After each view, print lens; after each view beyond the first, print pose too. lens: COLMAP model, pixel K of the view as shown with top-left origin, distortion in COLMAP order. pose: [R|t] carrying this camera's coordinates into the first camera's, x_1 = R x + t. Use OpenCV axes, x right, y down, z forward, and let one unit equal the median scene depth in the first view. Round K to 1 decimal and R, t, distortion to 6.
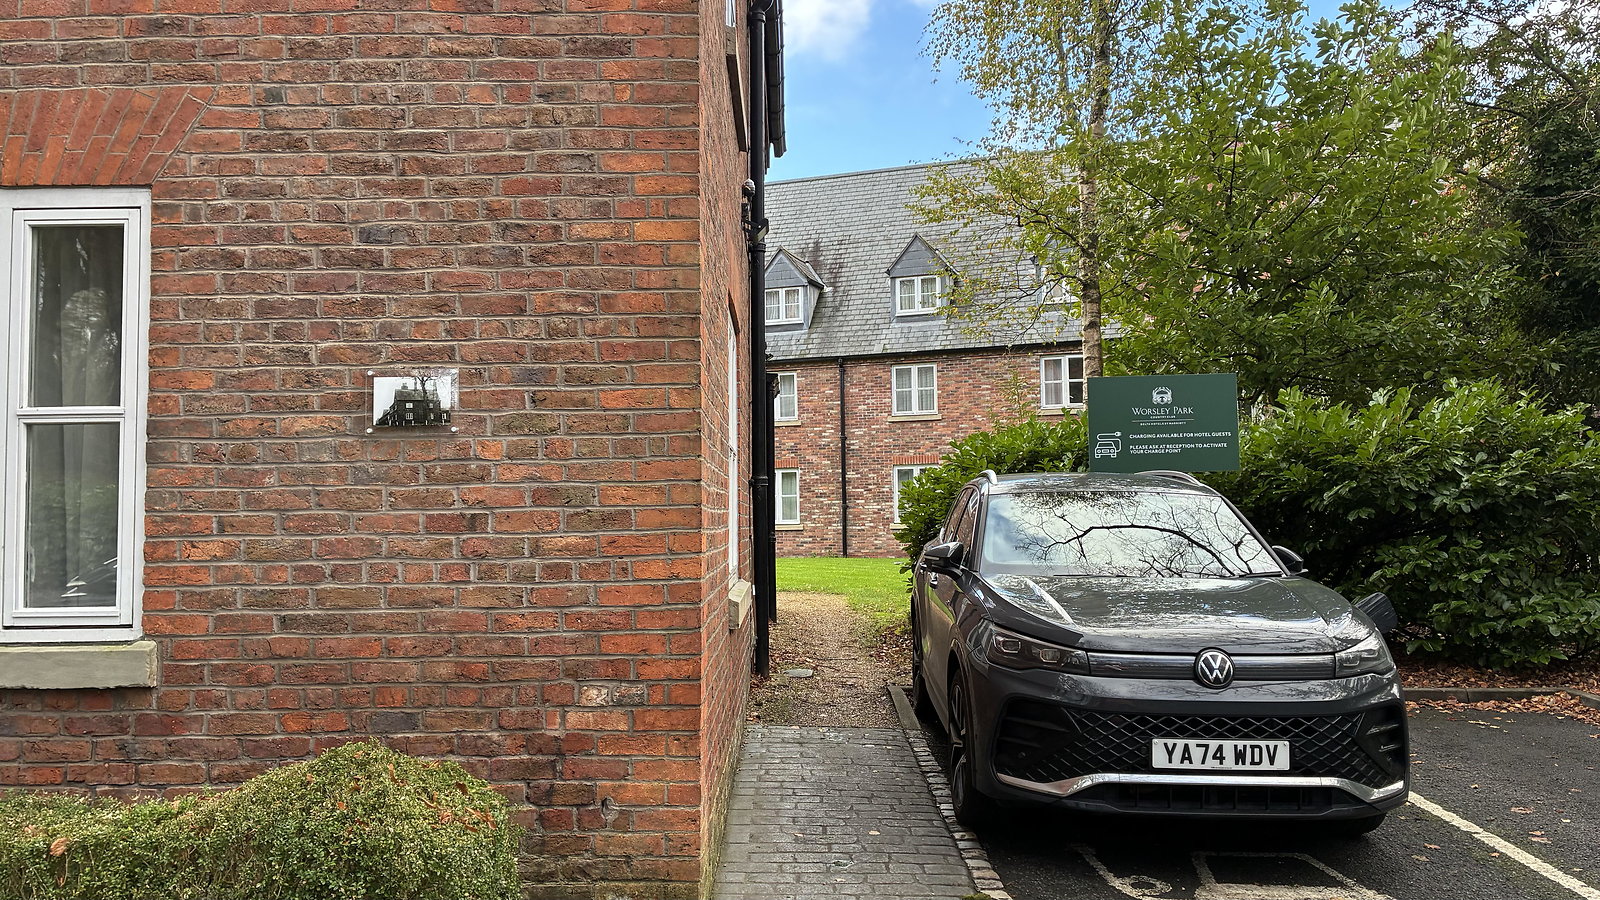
lens RADIAL K [[1199.8, 0, 803.4], [0, 1199.8, 455.0], [0, 0, 1]] dist [0.041711, -0.040376]
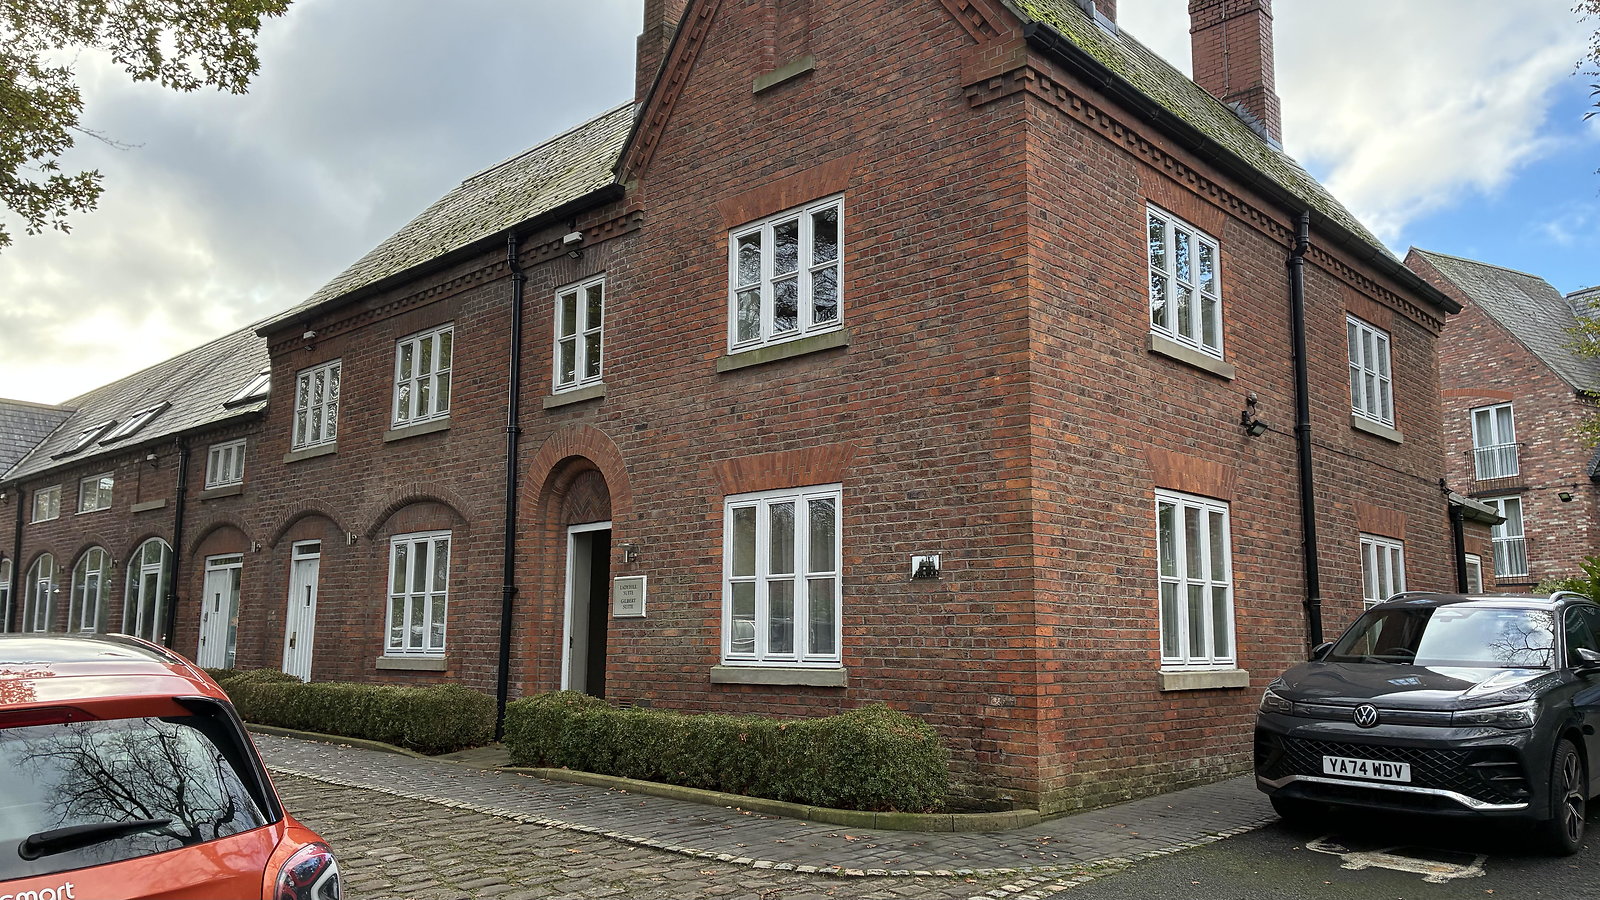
lens RADIAL K [[1175.9, 0, 800.7], [0, 1175.9, 452.7], [0, 0, 1]] dist [-0.029330, 0.000768]
pose [[0.718811, -0.092088, -0.689079, 1.060522], [0.017046, 0.993225, -0.114952, -0.006676], [0.694996, 0.070883, 0.715511, -0.779177]]
